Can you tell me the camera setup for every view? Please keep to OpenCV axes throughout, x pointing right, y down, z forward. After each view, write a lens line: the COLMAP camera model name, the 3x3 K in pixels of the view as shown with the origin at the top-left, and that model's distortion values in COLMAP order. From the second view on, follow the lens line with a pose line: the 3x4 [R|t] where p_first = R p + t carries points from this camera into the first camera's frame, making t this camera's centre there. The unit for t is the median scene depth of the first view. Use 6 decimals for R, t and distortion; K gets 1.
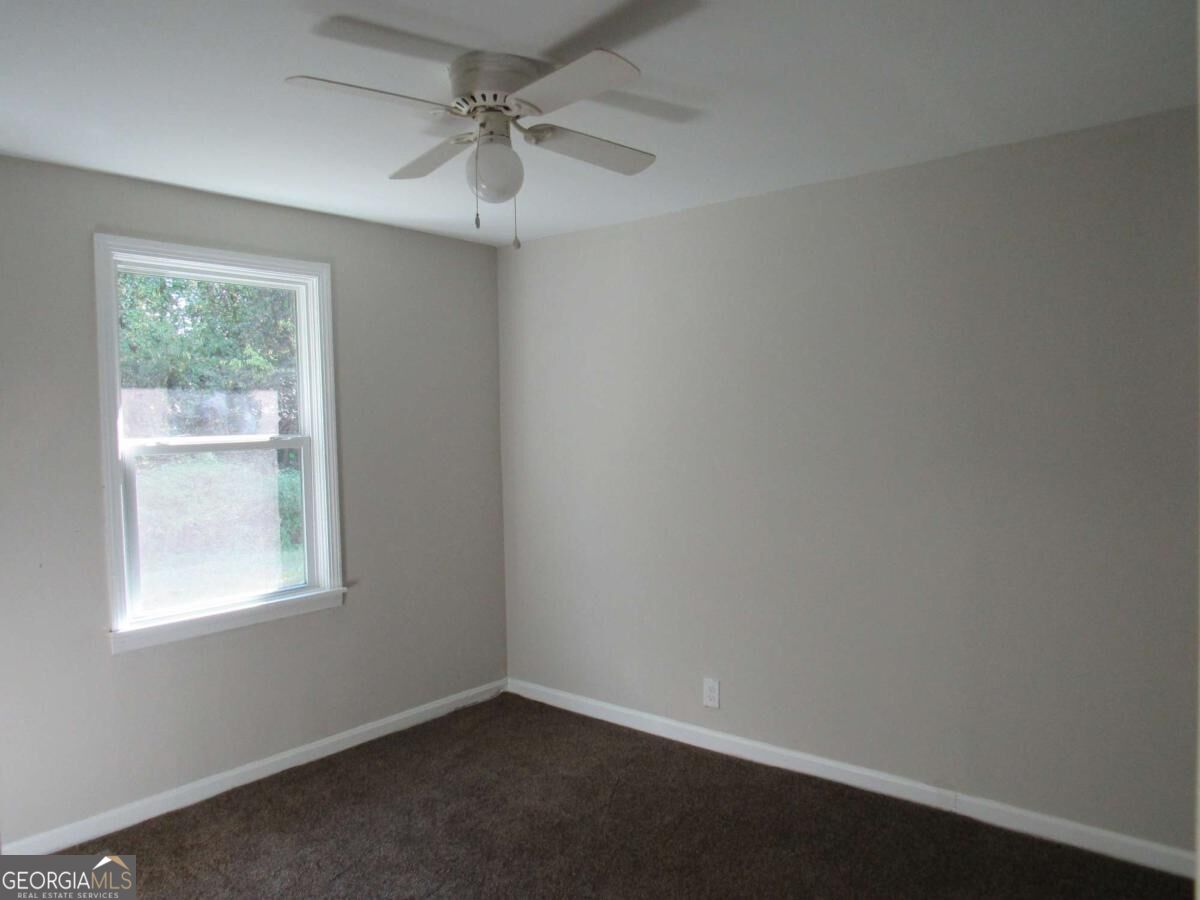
lens RADIAL K [[865.7, 0, 600.0], [0, 865.7, 450.9], [0, 0, 1]] dist [0.003929, 0.001509]
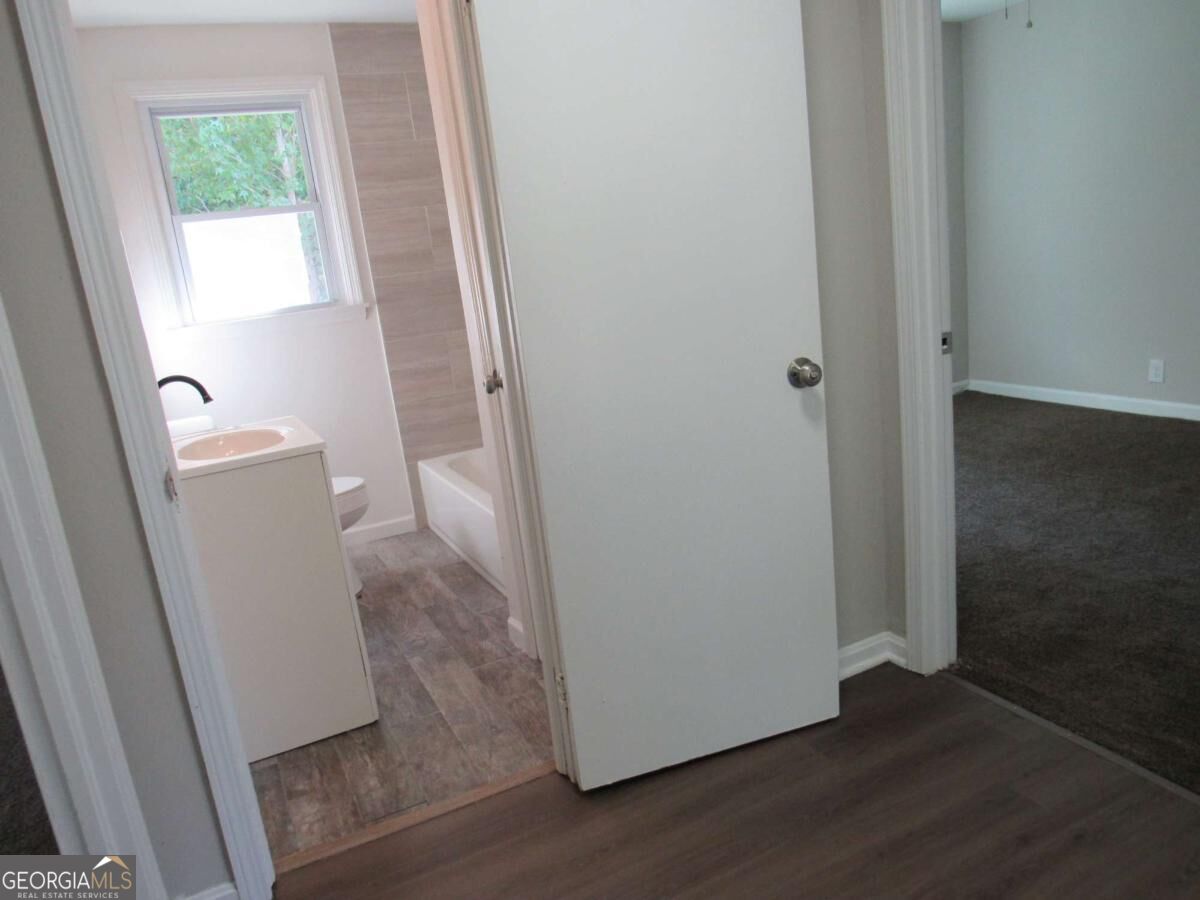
lens RADIAL K [[865.7, 0, 599.7], [0, 865.7, 449.5], [0, 0, 1]] dist [0.003929, 0.001509]
pose [[0.912293, 0.005158, -0.409506, -0.096866], [0.085767, 0.975341, 0.203355, 0.062562], [0.400457, -0.220641, 0.889355, -0.493701]]
